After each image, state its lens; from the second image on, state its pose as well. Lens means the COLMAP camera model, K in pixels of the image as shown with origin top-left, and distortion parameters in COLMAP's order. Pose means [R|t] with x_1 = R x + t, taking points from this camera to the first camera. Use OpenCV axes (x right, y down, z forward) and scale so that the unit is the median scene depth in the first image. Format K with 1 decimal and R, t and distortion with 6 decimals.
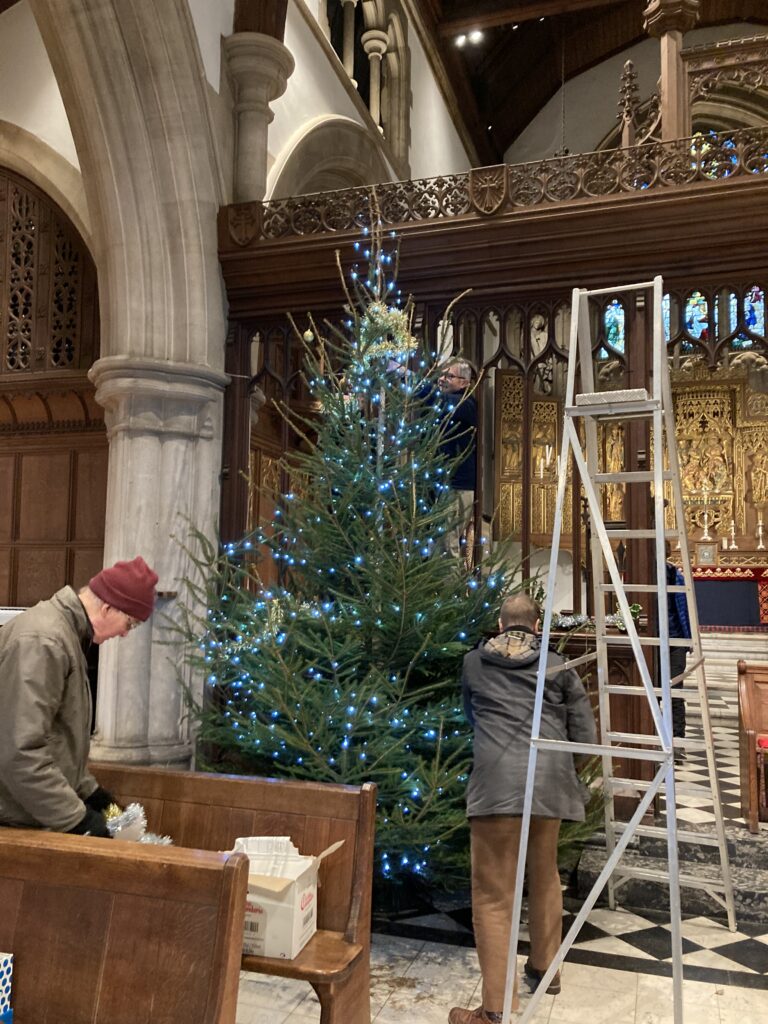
lens RADIAL K [[844.8, 0, 384.0], [0, 844.8, 512.0], [0, 0, 1]] dist [-0.002989, -0.003787]
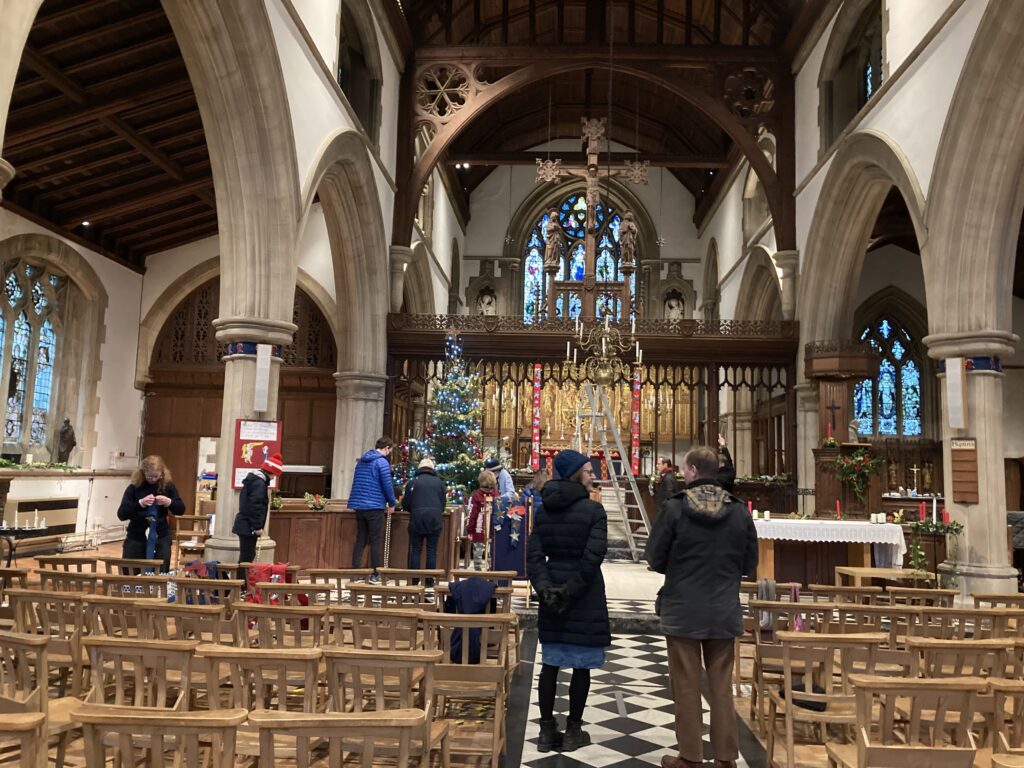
lens RADIAL K [[844.8, 0, 512.0], [0, 844.8, 384.0], [0, 0, 1]] dist [-0.002989, -0.003787]
pose [[0.968599, 0.036689, 0.245908, -0.196524], [-0.036302, 0.999322, -0.006108, -0.058880], [-0.245965, -0.003010, 0.969274, -0.705818]]
